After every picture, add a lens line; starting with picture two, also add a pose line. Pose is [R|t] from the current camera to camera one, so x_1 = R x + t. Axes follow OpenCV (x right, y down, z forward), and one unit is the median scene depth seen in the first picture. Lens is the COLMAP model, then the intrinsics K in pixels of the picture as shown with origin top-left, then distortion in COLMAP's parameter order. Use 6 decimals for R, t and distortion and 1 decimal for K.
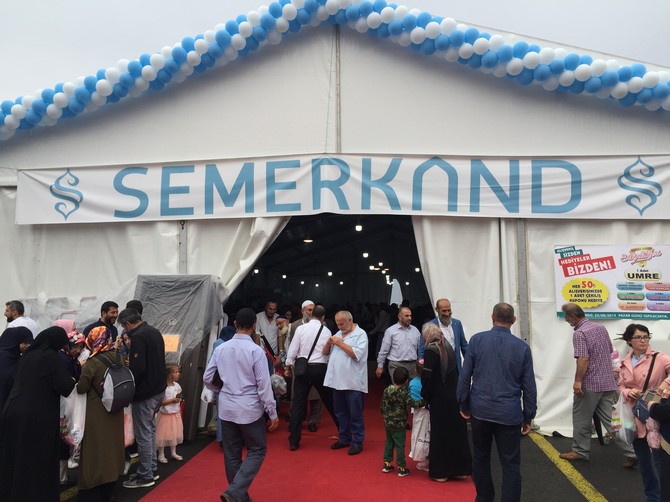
lens RADIAL K [[542.1, 0, 332.3], [0, 542.1, 251.1], [0, 0, 1]] dist [0.096219, -0.059511]
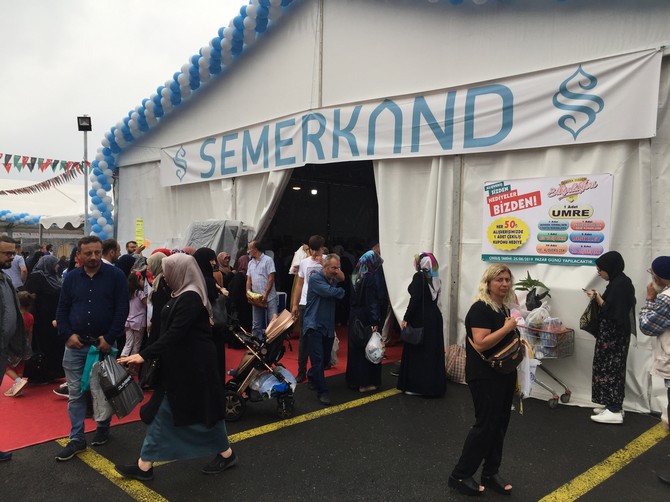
lens RADIAL K [[542.1, 0, 340.3], [0, 542.1, 246.2], [0, 0, 1]] dist [0.096219, -0.059511]
pose [[0.805249, 0.014897, -0.592749, 0.716905], [0.037783, 0.996363, 0.076370, 0.016576], [0.591731, -0.083893, 0.801758, 0.118578]]
